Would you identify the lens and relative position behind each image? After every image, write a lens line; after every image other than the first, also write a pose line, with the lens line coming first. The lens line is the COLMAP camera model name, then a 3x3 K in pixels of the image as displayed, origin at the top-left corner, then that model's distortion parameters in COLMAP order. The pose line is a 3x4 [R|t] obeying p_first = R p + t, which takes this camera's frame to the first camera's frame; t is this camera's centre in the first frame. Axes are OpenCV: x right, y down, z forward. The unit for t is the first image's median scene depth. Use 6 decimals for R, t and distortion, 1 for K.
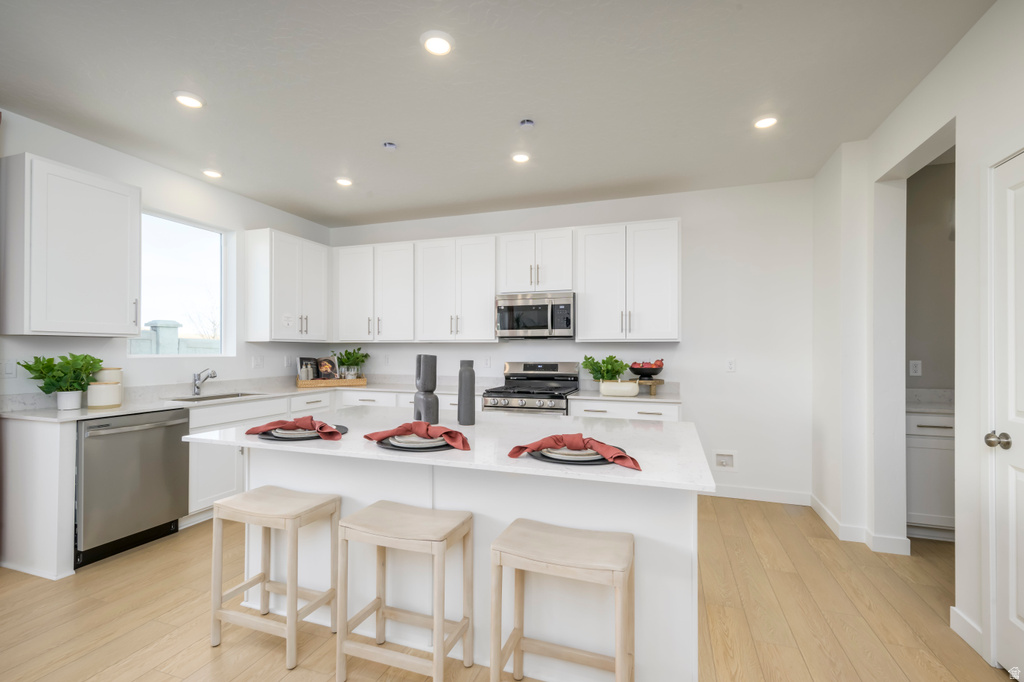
lens RADIAL K [[443.0, 0, 514.7], [0, 443.0, 349.1], [0, 0, 1]] dist [0.002512, 0.000288]
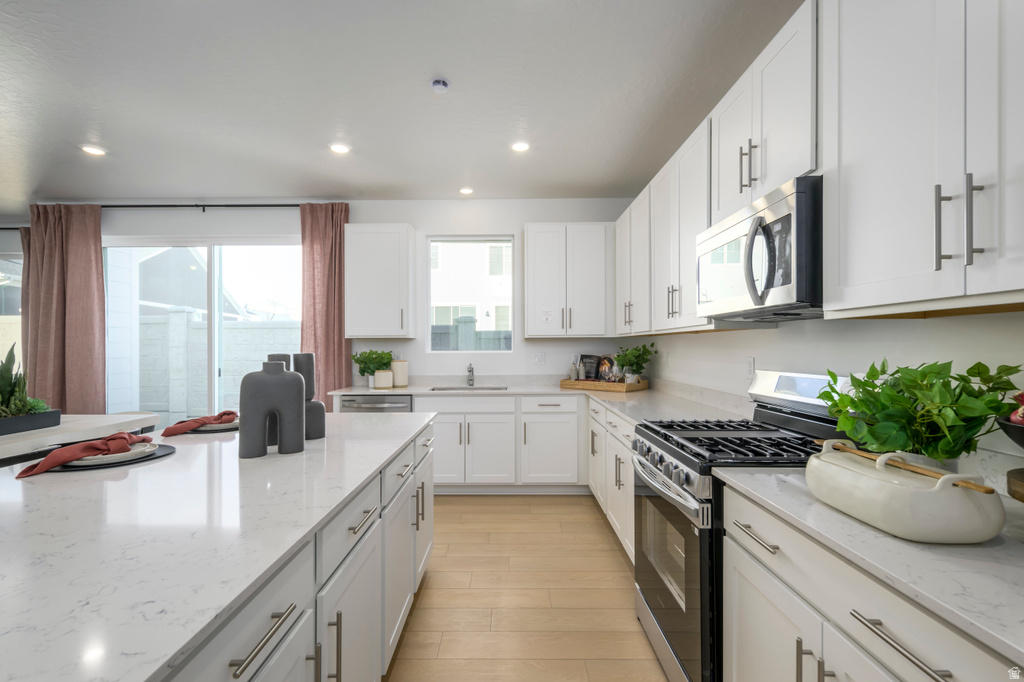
lens RADIAL K [[423.0, 0, 512.0], [0, 423.0, 341.0], [0, 0, 1]] dist [0.001410, 0.000258]
pose [[0.325992, -0.005641, -0.945356, 0.303767], [0.006713, 0.999971, -0.003652, -0.006810], [0.945349, -0.005156, 0.326021, 0.616531]]
